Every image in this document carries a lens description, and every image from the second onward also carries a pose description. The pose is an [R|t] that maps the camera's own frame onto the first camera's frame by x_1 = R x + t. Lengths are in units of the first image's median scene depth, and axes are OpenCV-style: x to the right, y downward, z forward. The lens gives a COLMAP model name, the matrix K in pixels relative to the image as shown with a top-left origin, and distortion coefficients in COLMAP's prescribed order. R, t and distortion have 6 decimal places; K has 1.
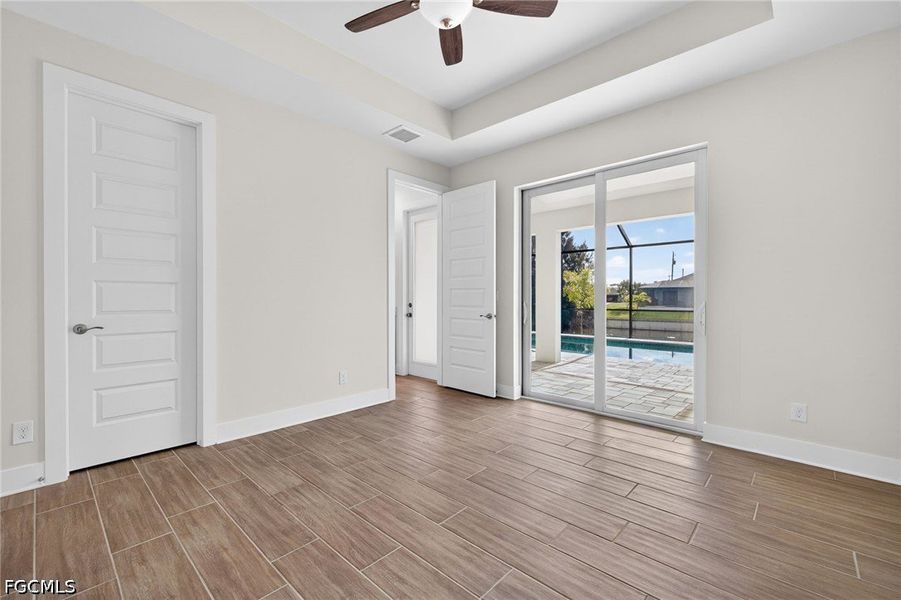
lens RADIAL K [[379.1, 0, 443.5], [0, 379.1, 303.7], [0, 0, 1]] dist [0.009952, -0.001556]
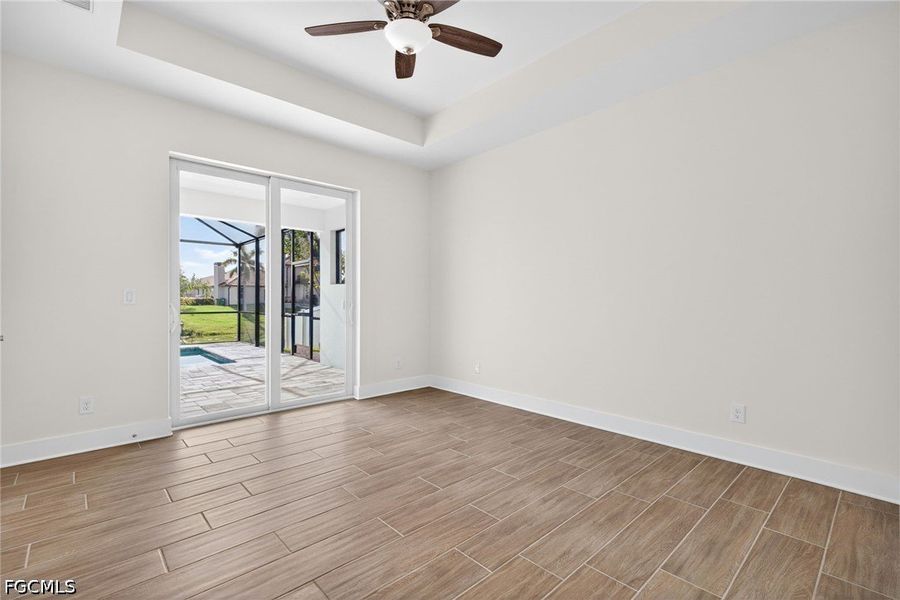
lens RADIAL K [[409.9, 0, 445.0], [0, 409.9, 295.3], [0, 0, 1]] dist [0.007241, 0.000067]
pose [[0.071997, 0.007976, 0.997373, -0.681905], [0.015187, 0.999843, -0.009092, -0.006600], [-0.997289, 0.015802, 0.071864, 0.467817]]
